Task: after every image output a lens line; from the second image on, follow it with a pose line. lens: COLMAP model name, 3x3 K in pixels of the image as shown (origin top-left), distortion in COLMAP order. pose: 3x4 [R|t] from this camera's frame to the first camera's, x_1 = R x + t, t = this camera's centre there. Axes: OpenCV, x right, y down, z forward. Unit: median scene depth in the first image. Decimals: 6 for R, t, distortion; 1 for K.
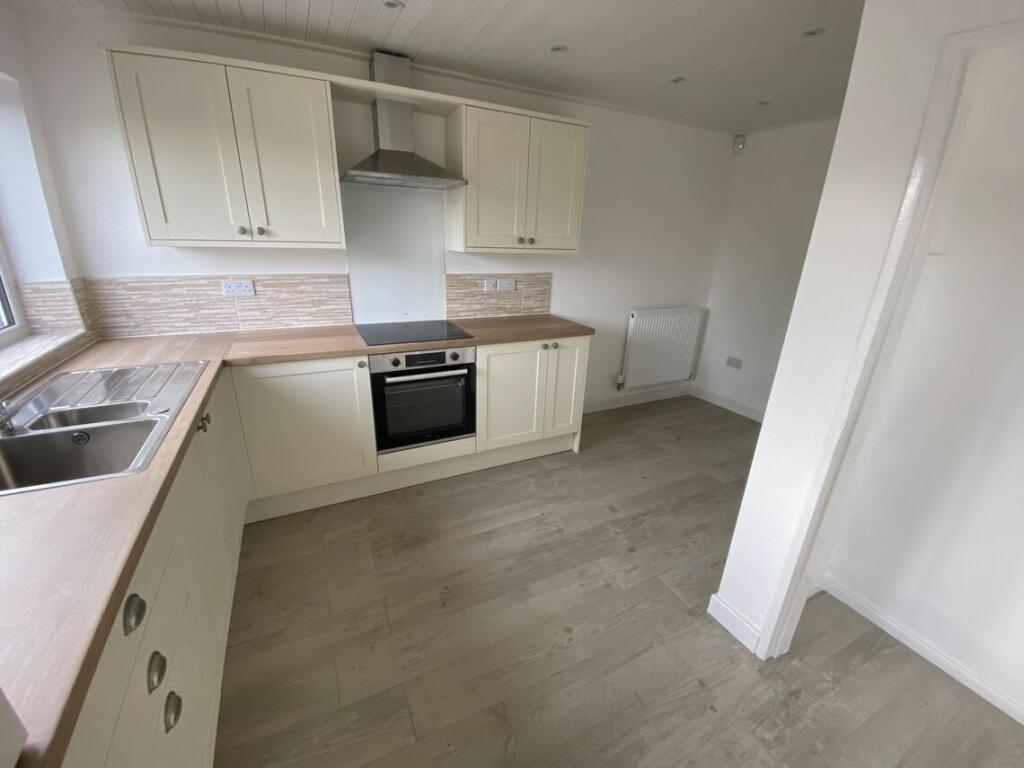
lens RADIAL K [[414.6, 0, 512.0], [0, 414.6, 384.0], [0, 0, 1]] dist [0.050272, -0.037166]
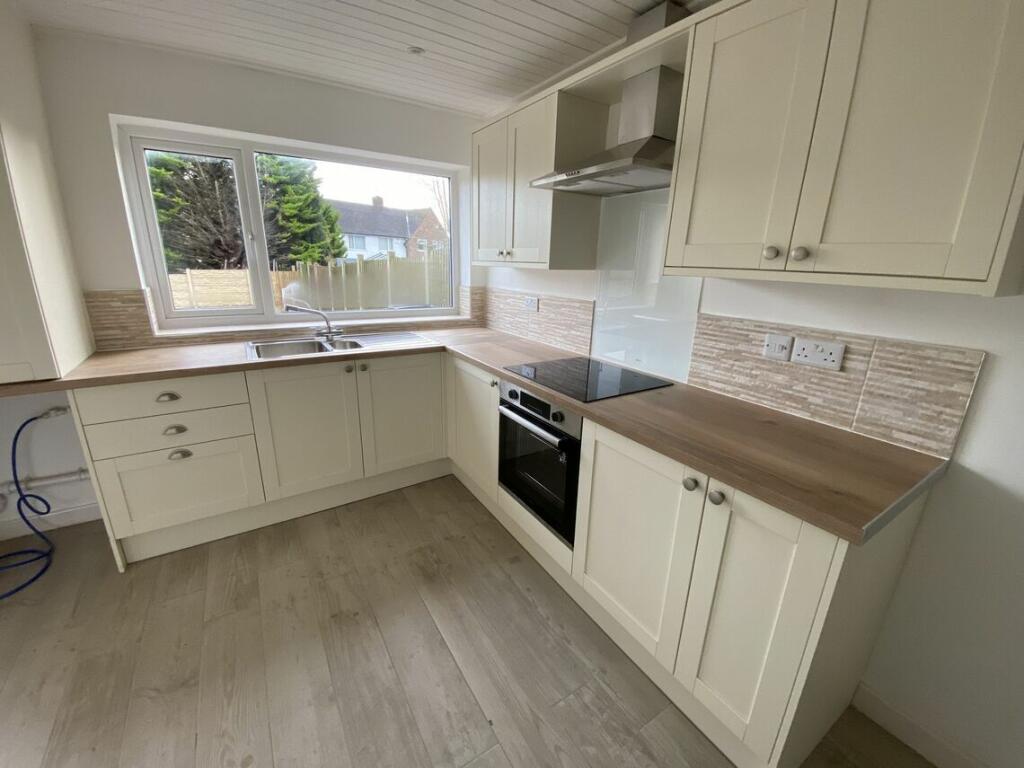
lens RADIAL K [[414.6, 0, 512.0], [0, 414.6, 384.0], [0, 0, 1]] dist [0.050272, -0.037166]
pose [[0.097333, 0.252311, -0.962739, 0.459567], [-0.355974, 0.912165, 0.203068, -0.207466], [0.929413, 0.322945, 0.178600, 0.702903]]
